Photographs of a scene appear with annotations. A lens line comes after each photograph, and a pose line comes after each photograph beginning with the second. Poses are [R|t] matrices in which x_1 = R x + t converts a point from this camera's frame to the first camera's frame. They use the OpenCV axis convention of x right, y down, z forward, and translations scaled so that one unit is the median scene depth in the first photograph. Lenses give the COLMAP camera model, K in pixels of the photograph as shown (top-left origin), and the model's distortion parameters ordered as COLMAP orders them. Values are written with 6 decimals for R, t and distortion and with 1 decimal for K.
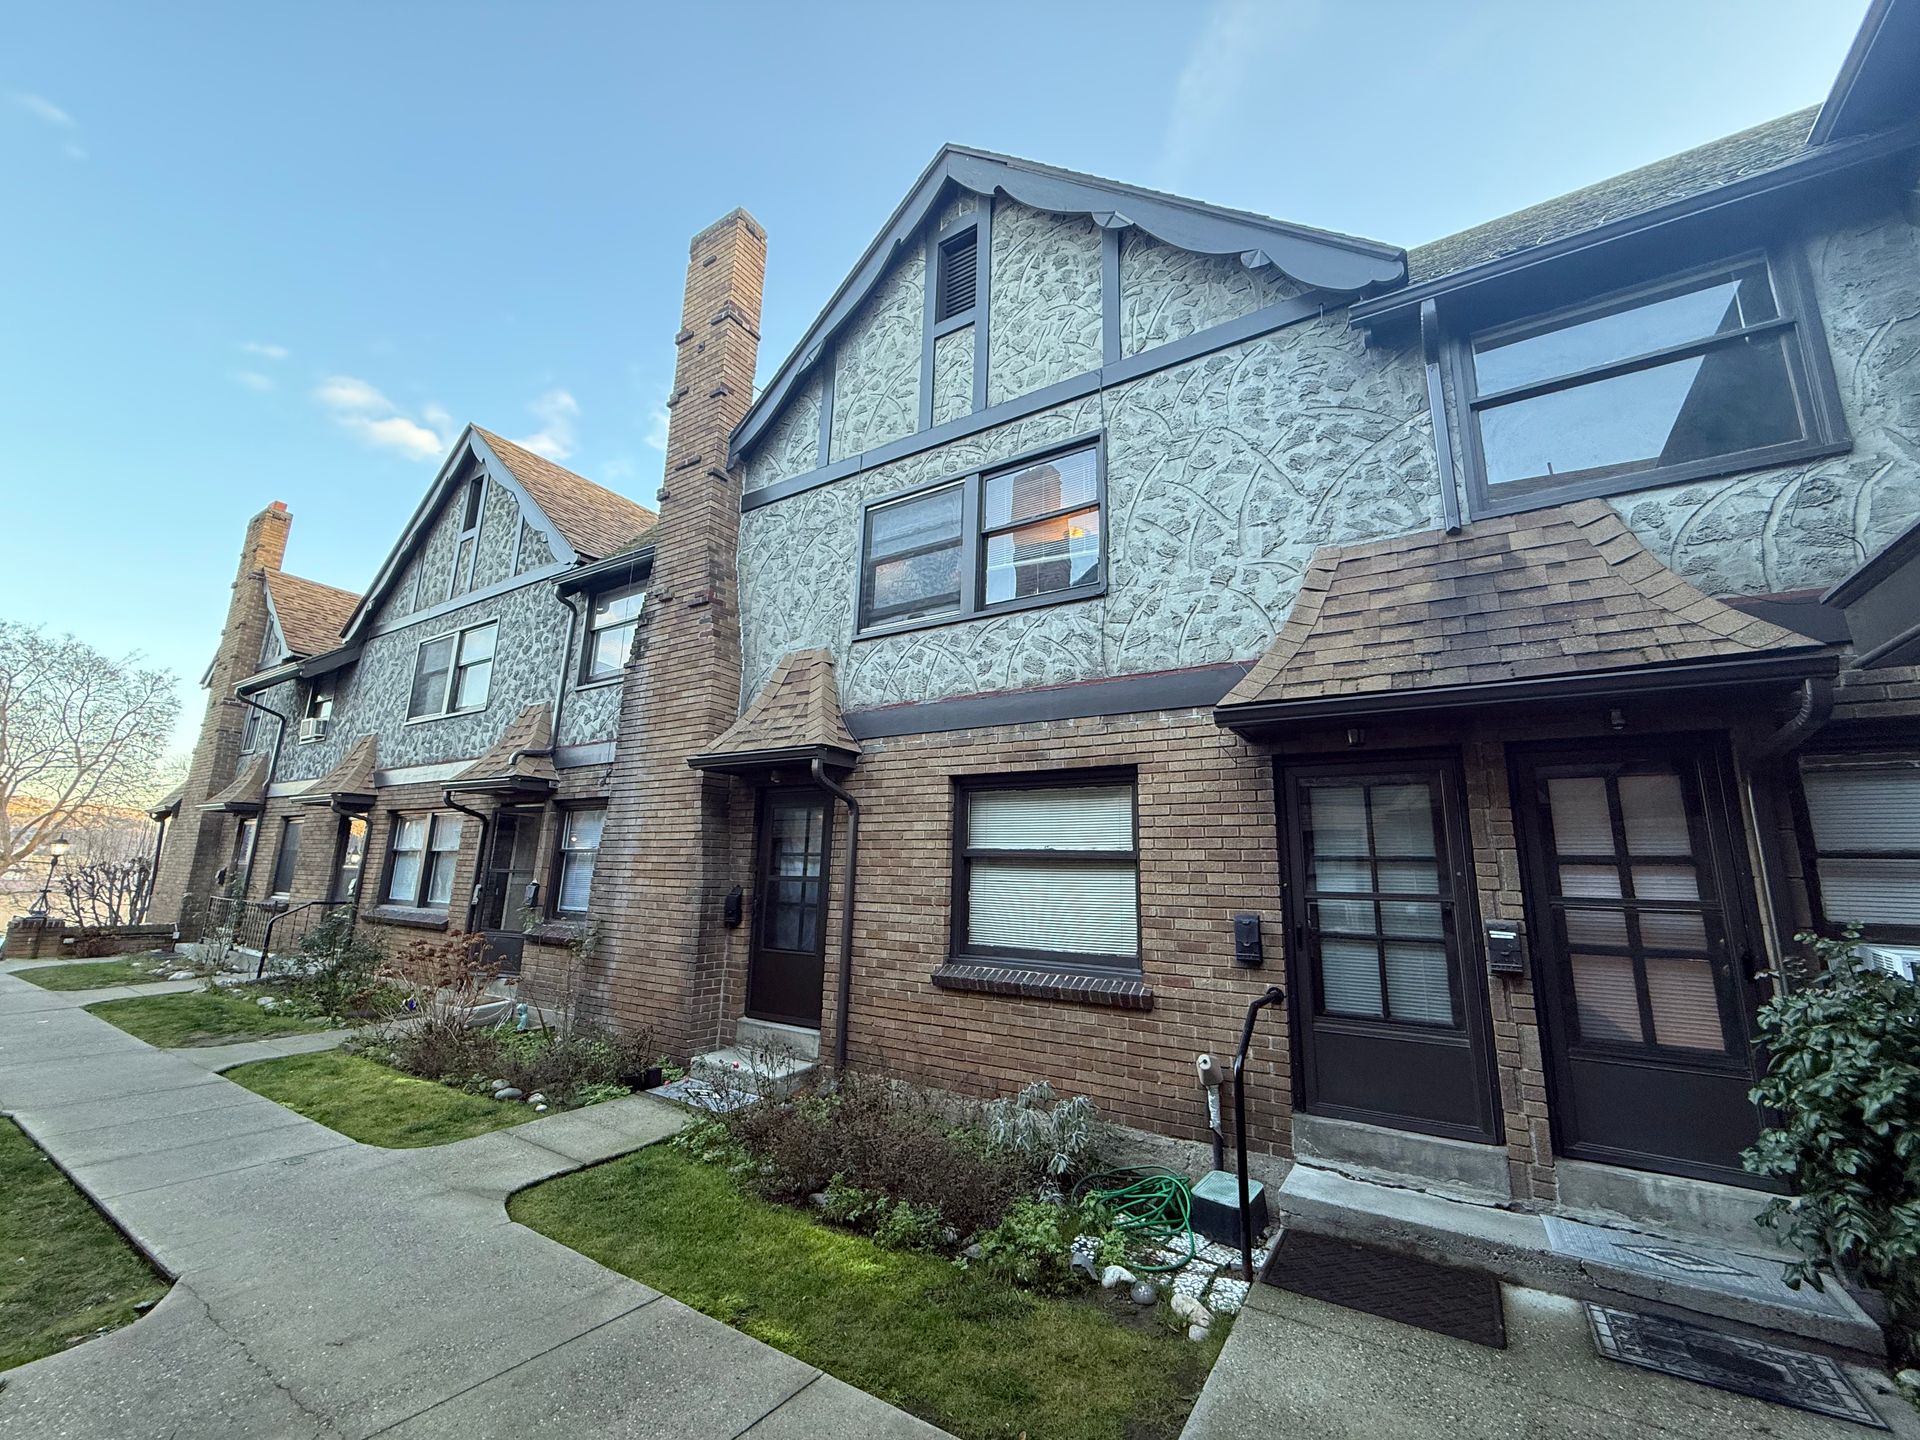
lens RADIAL K [[764.0, 0, 959.9], [0, 764.0, 717.0], [0, 0, 1]] dist [0.000399, 0.000029]
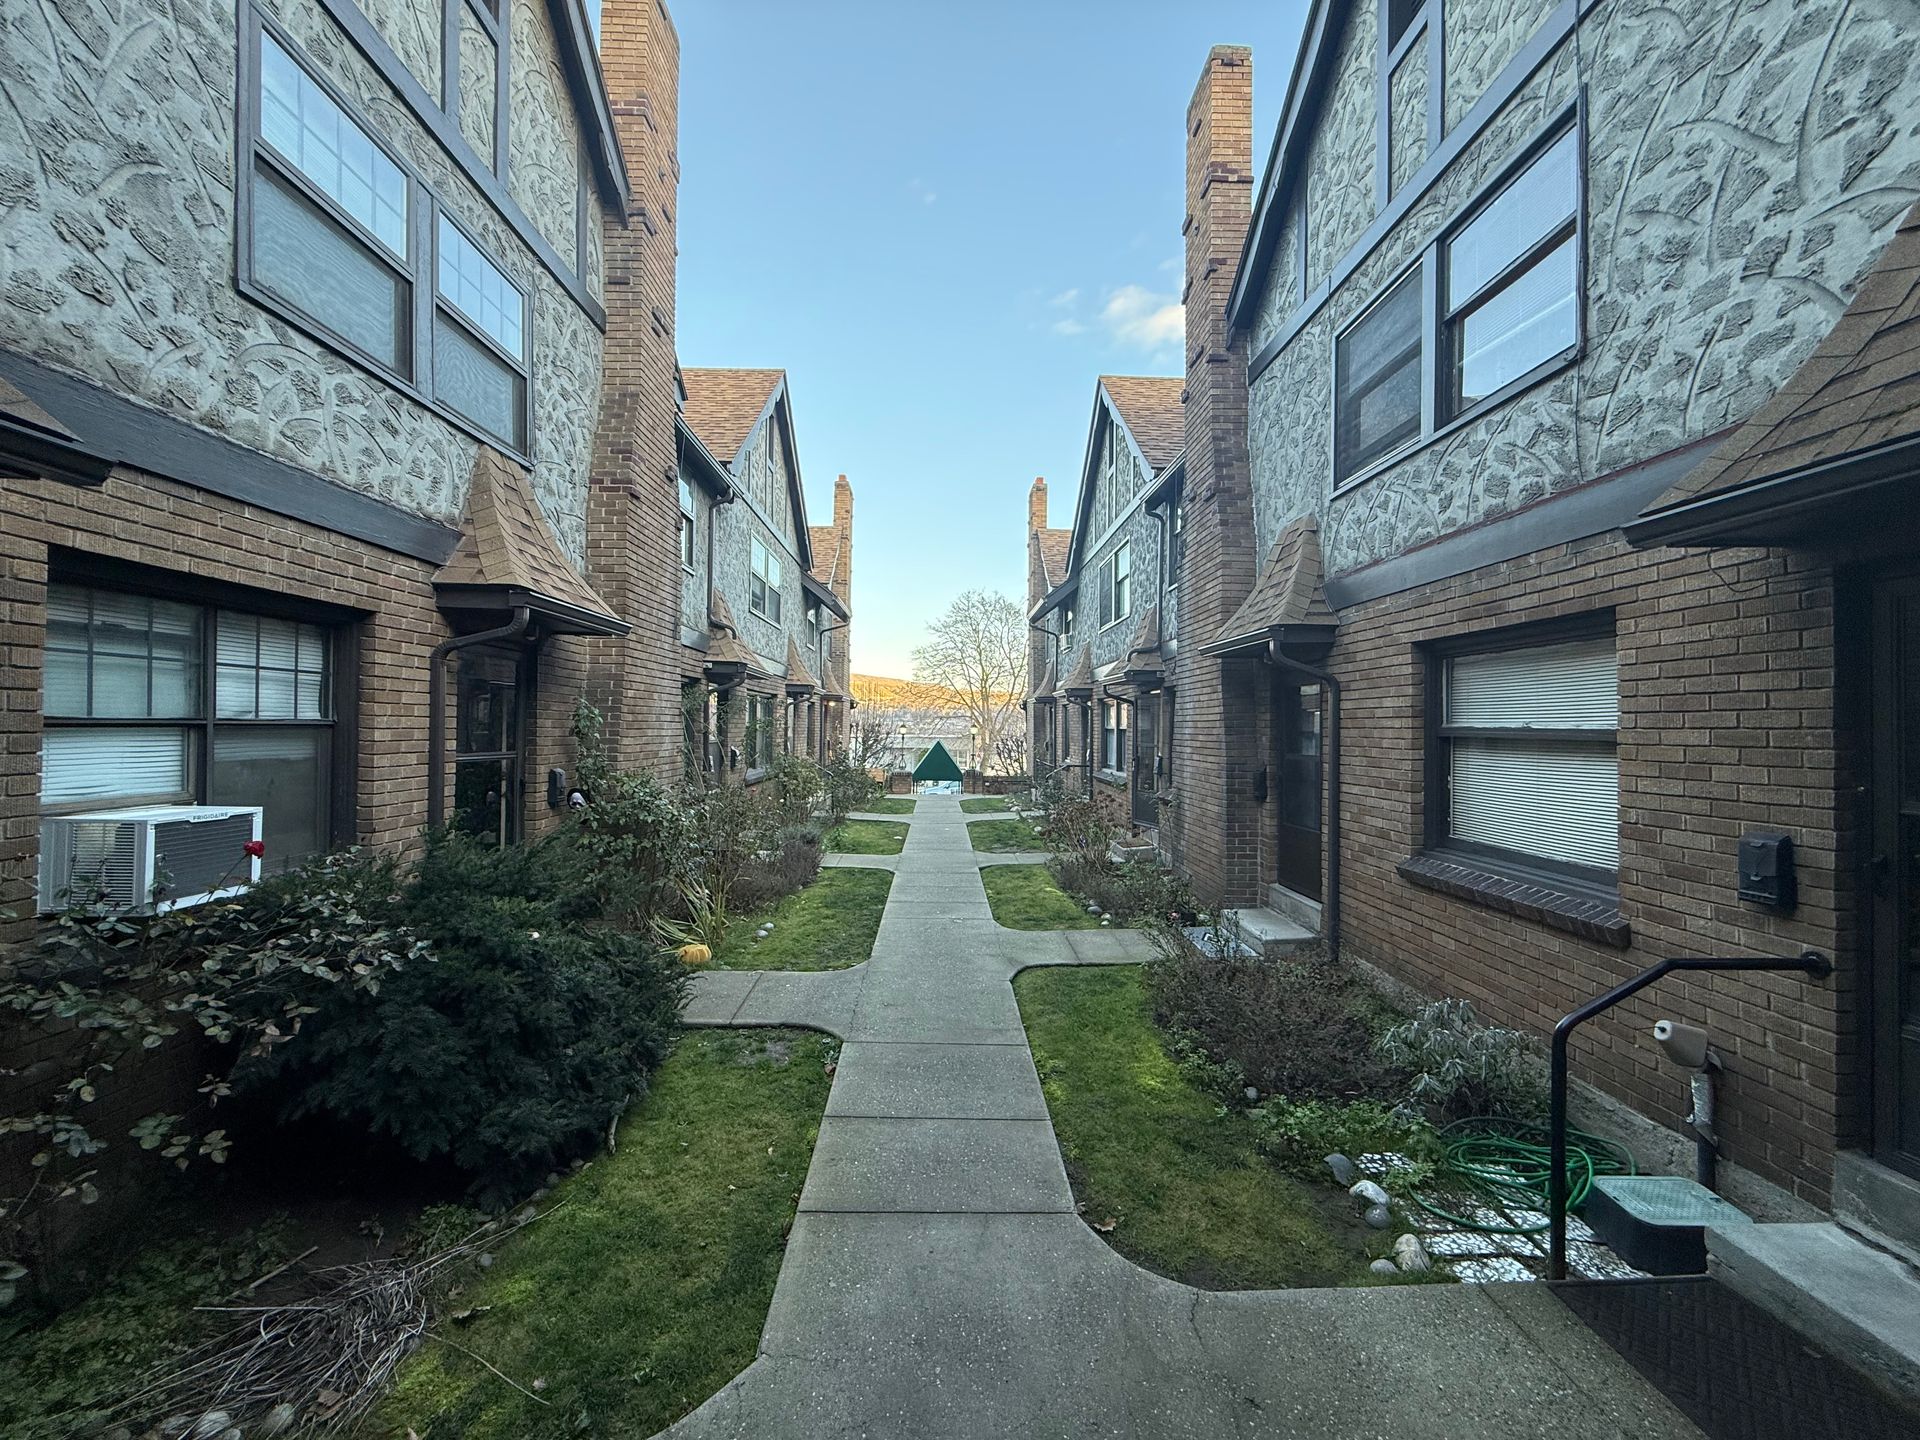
lens RADIAL K [[764.0, 0, 952.9], [0, 764.0, 718.9], [0, 0, 1]] dist [0.000399, 0.000029]
pose [[0.557033, -0.030474, -0.829931, 0.406105], [0.179387, 0.980151, 0.084411, -0.003057], [0.810885, -0.195898, 0.551443, 0.104921]]
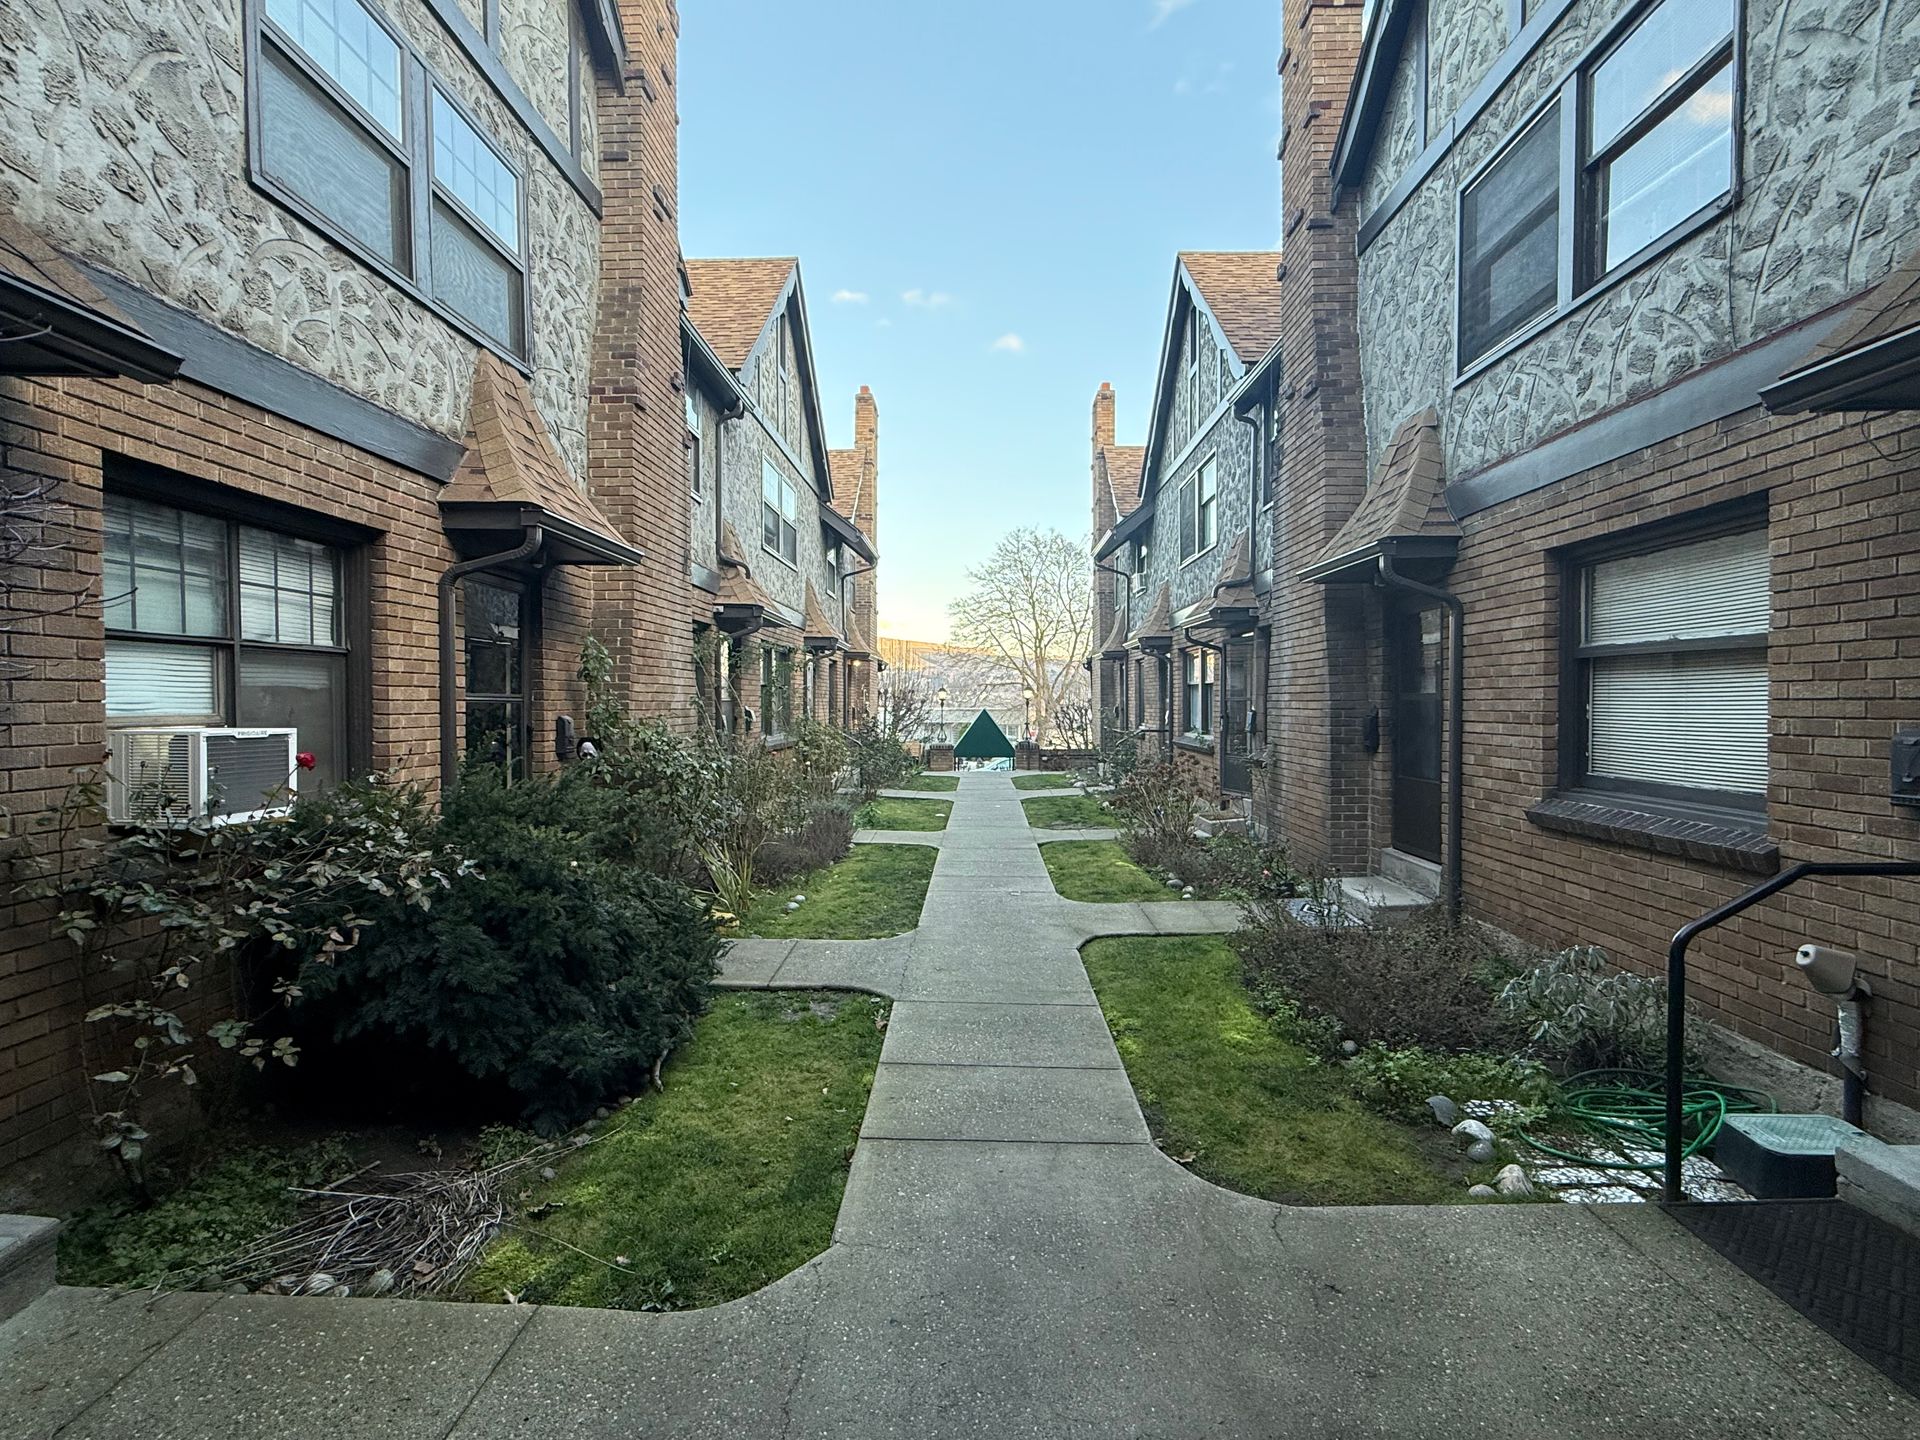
lens RADIAL K [[941.2, 0, 955.9], [0, 941.2, 720.3], [0, 0, 1]] dist [-0.000015, 0.000189]
pose [[0.517629, -0.010814, -0.855537, 0.463672], [0.195103, 0.975068, 0.105719, 0.031000], [0.833064, -0.221641, 0.506834, 0.044318]]
